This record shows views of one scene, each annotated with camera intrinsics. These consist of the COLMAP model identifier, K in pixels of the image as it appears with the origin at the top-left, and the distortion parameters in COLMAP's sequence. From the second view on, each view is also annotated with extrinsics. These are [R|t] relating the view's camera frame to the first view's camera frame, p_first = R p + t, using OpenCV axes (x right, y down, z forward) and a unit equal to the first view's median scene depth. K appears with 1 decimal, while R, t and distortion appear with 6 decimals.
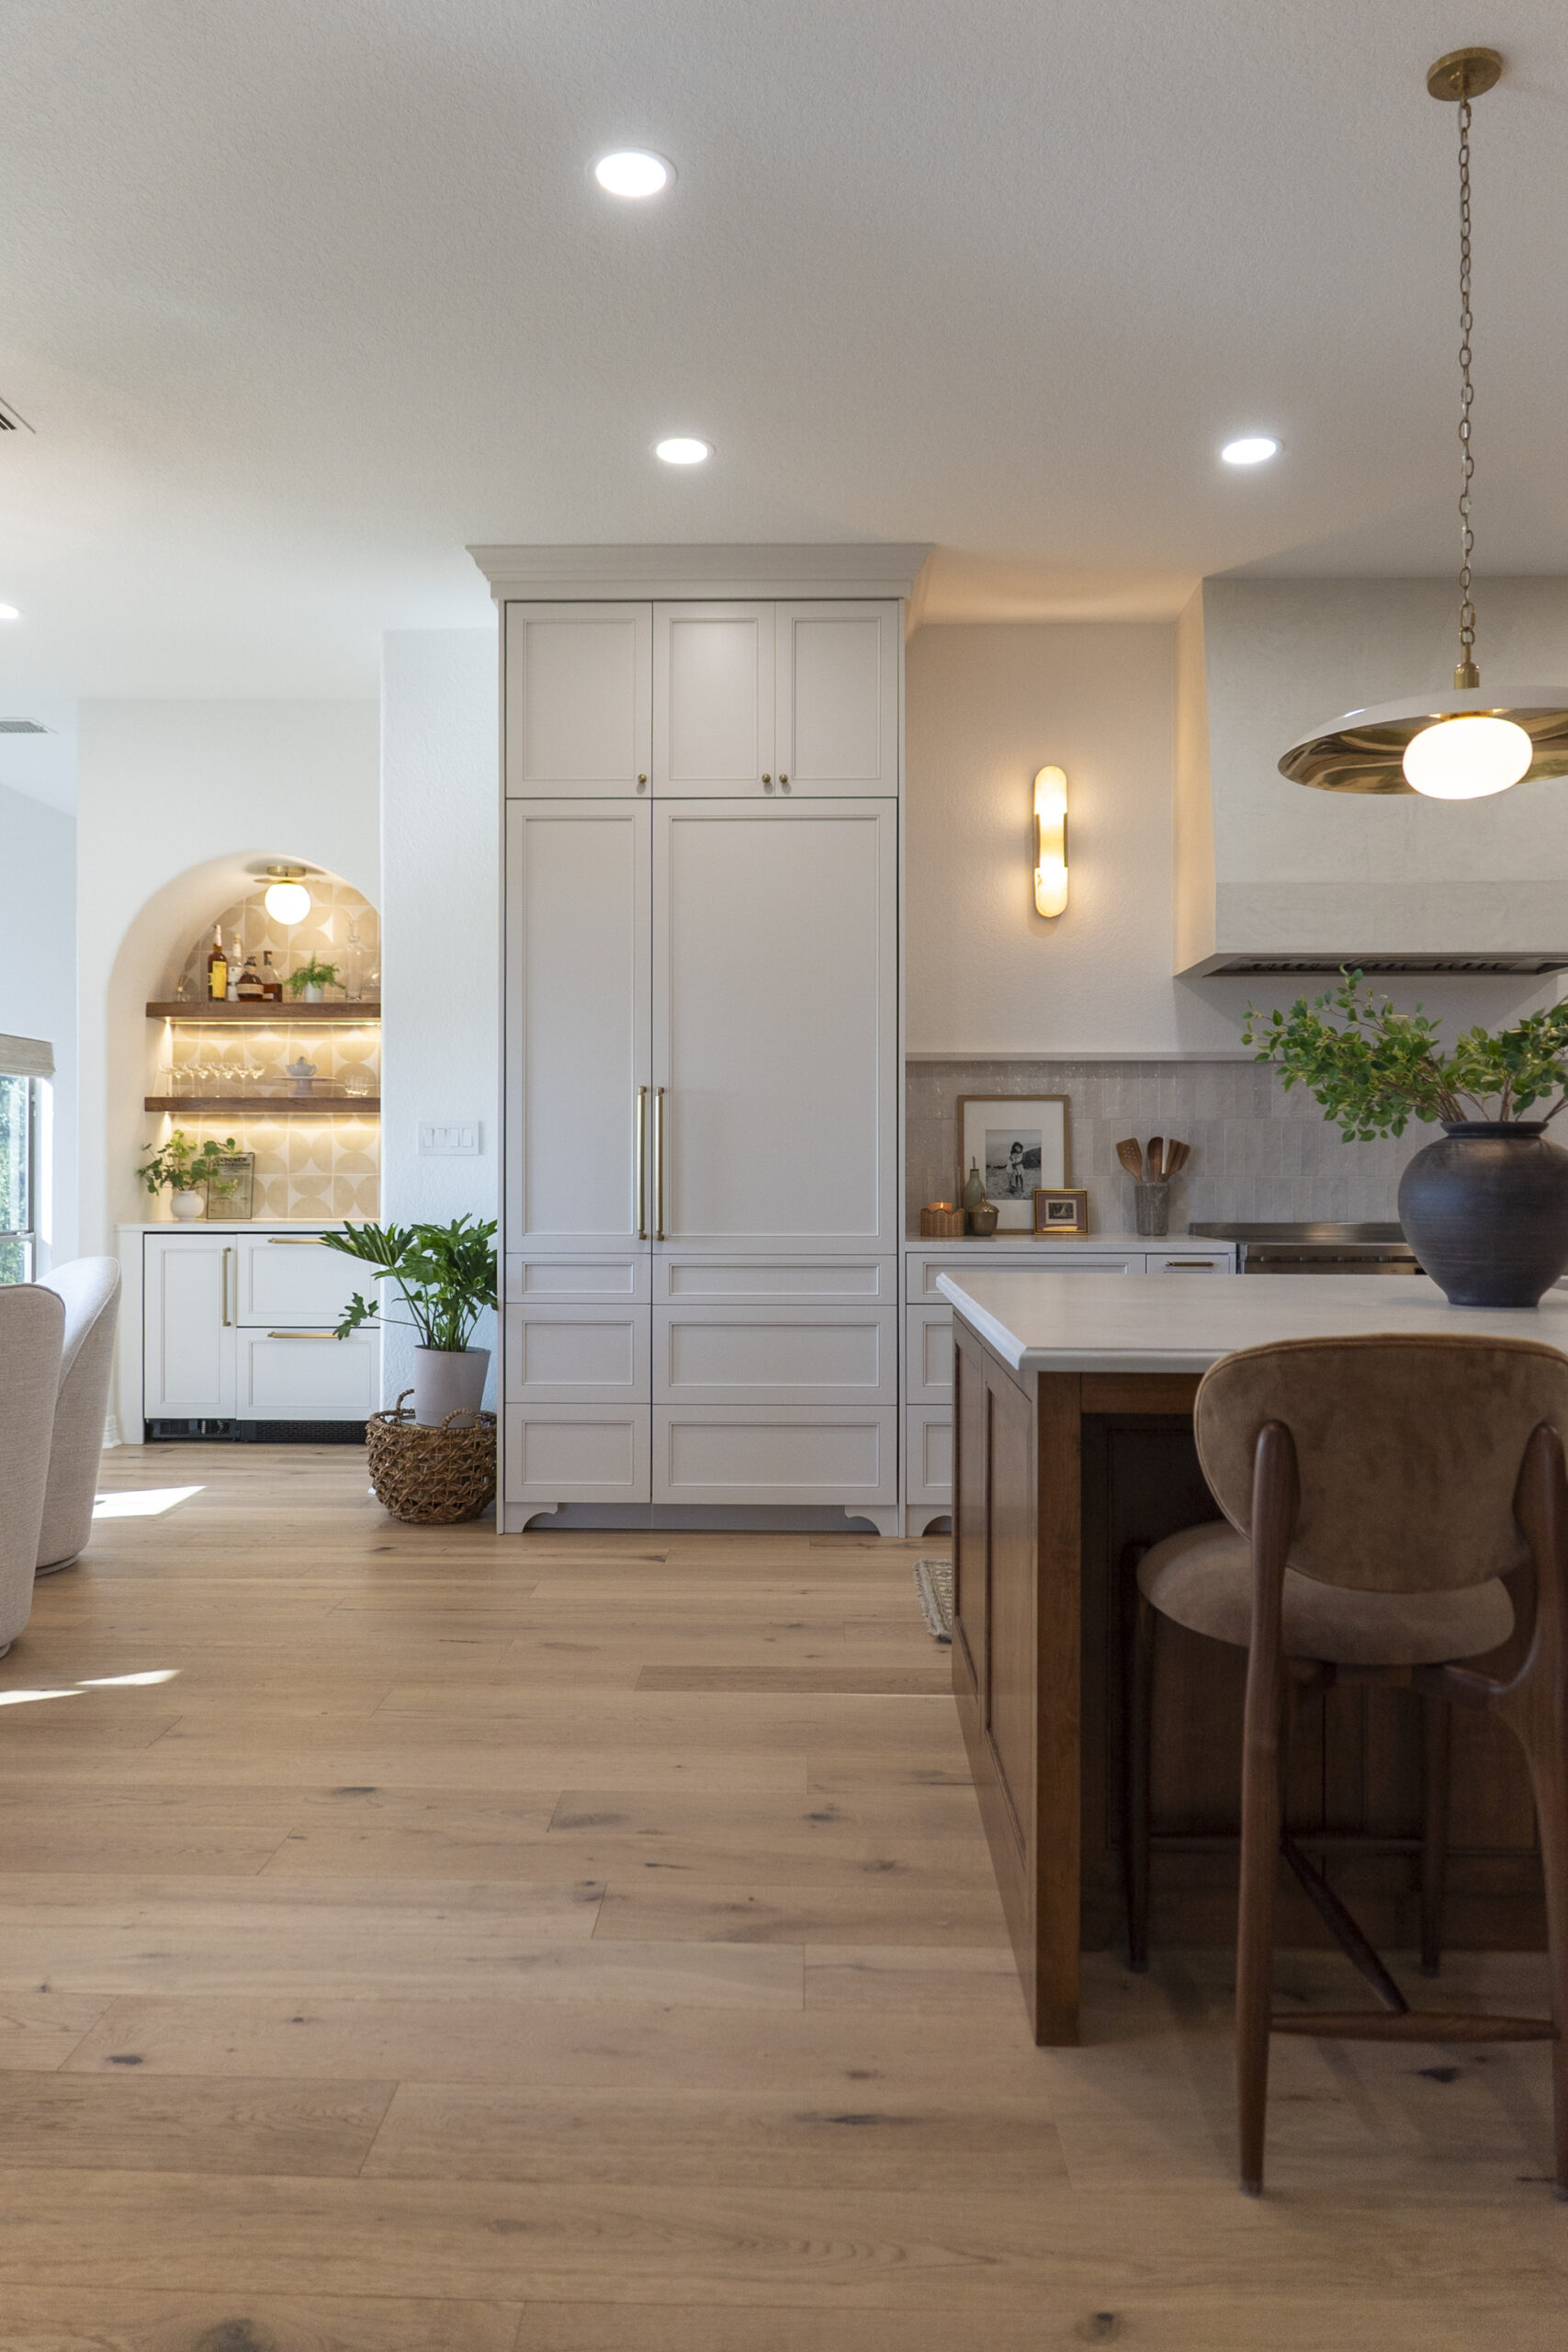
lens RADIAL K [[1622.3, 0, 780.2], [0, 1622.3, 1164.9], [0, 0, 1]] dist [0.009727, -0.027754]
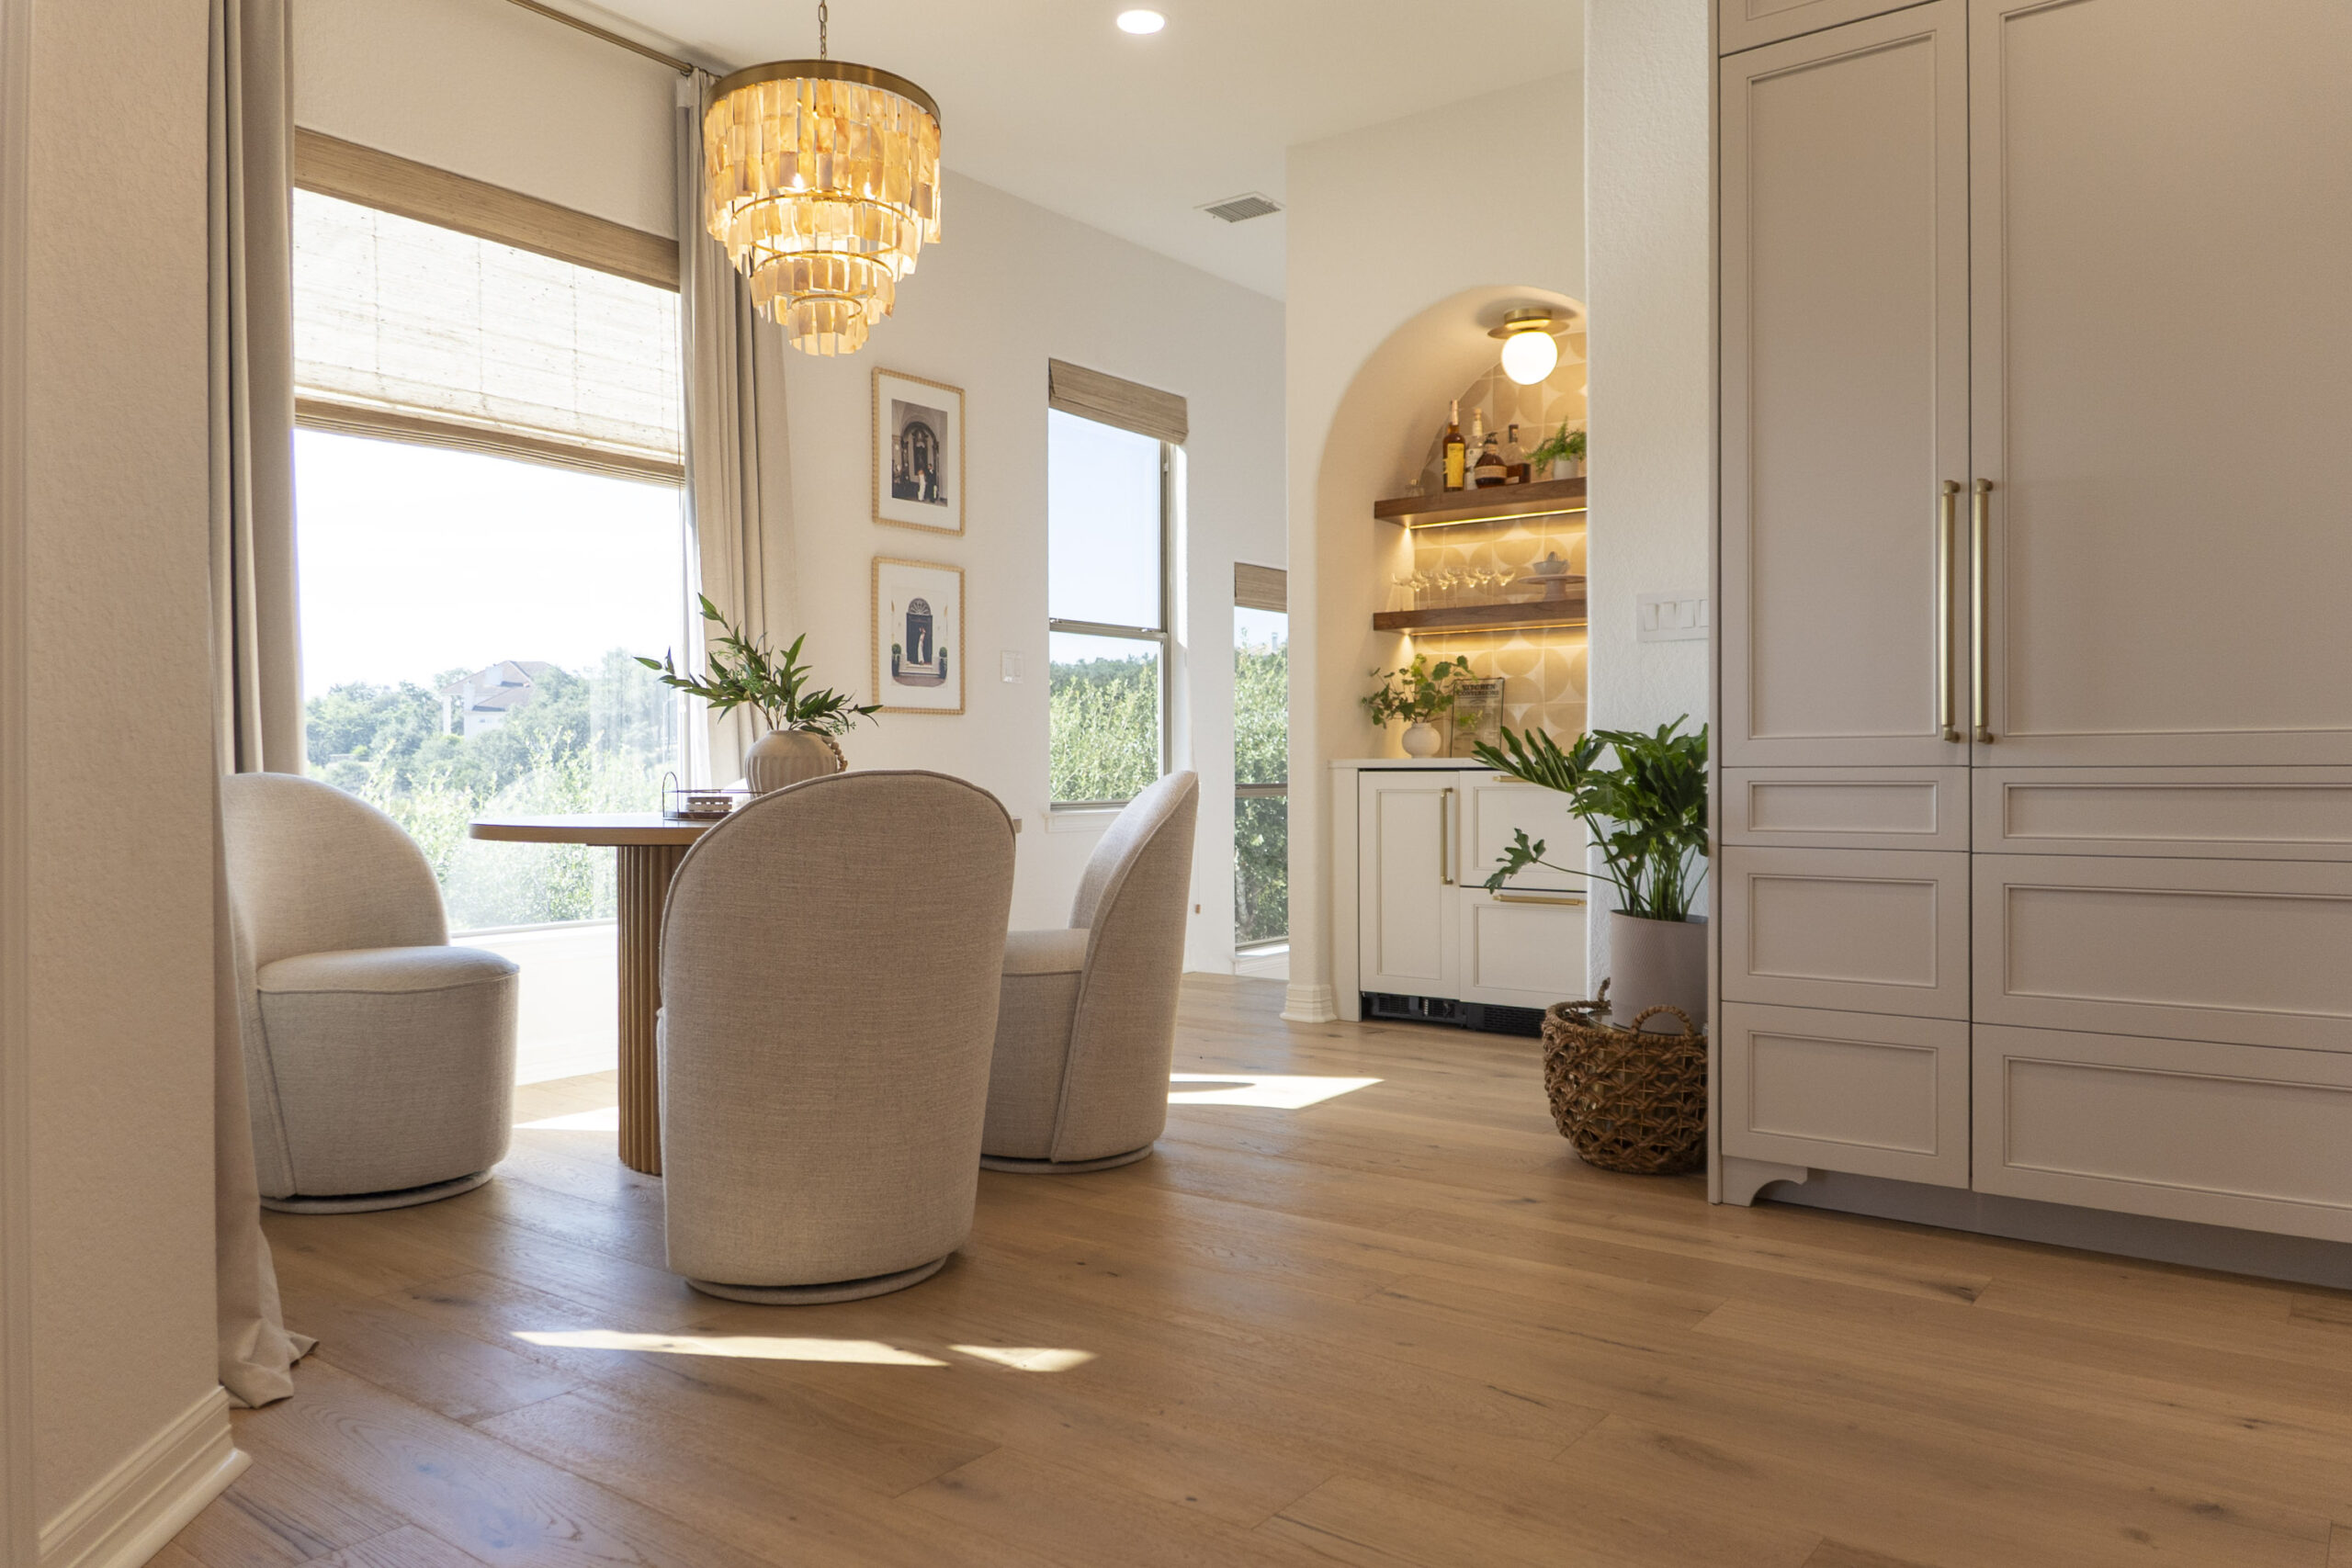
lens RADIAL K [[1622.3, 0, 1190.2], [0, 1622.3, 775.2], [0, 0, 1]] dist [0.009727, -0.027754]
pose [[0.810728, -0.002474, -0.585418, 0.031933], [0.005593, 0.999978, 0.003520, 0.048477], [0.585396, -0.006128, 0.810724, 0.320209]]
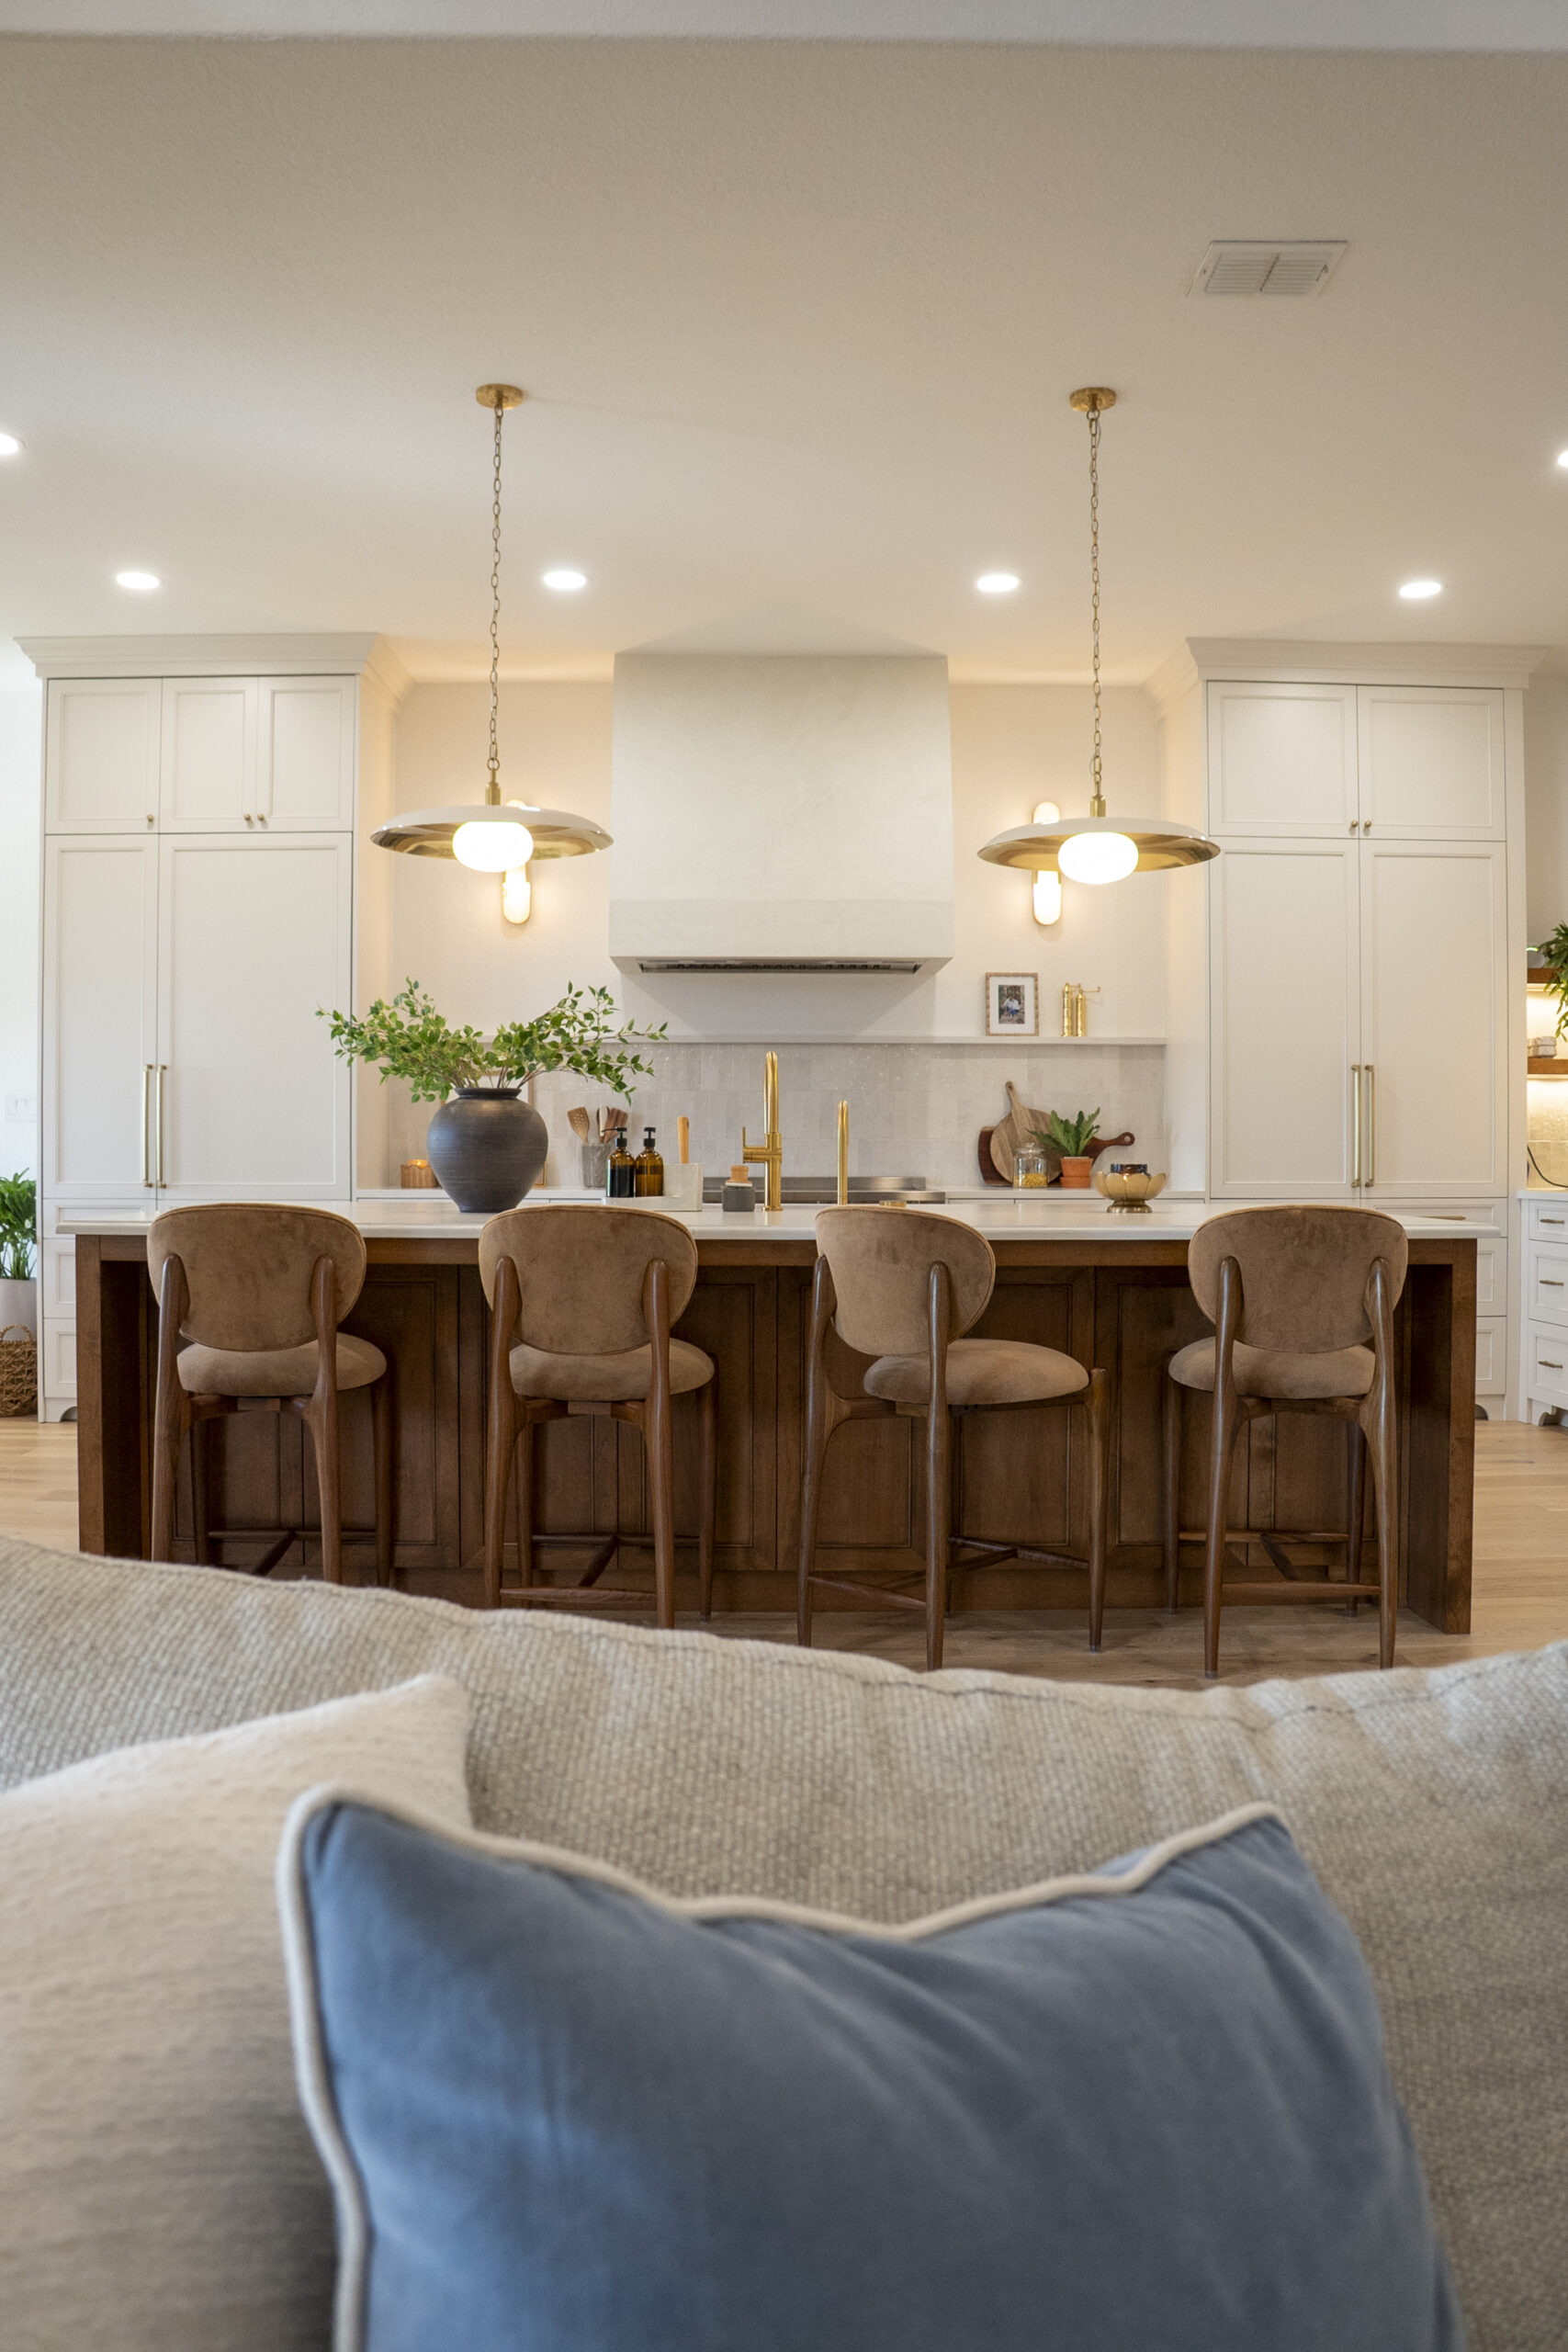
lens RADIAL K [[1752.7, 0, 775.6], [0, 1752.7, 1181.2], [0, 0, 1]] dist [-0.135662, 0.015068]
pose [[0.998850, -0.000306, 0.047934, 0.295698], [-0.000559, 0.999837, 0.018050, 0.015236], [-0.047932, -0.018056, 0.998687, -0.304155]]
